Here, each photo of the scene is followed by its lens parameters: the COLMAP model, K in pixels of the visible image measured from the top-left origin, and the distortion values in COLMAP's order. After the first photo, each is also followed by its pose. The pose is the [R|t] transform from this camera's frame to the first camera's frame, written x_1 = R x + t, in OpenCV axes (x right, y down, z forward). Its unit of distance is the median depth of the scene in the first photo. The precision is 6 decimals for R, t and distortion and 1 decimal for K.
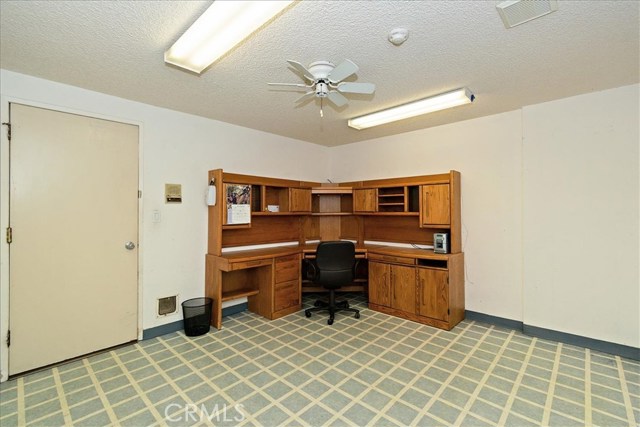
lens RADIAL K [[288.6, 0, 322.4], [0, 288.6, 213.6], [0, 0, 1]] dist [0.002172, -0.001679]
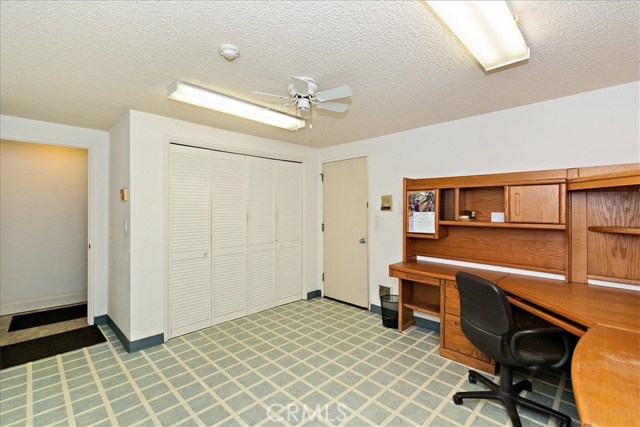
lens RADIAL K [[288.6, 0, 322.7], [0, 288.6, 209.5], [0, 0, 1]] dist [0.002172, -0.001679]
pose [[-0.036440, 0.001174, -0.999335, 0.676776], [-0.012144, 0.999925, 0.001617, -0.038555], [0.999262, 0.012195, -0.036423, 0.730424]]
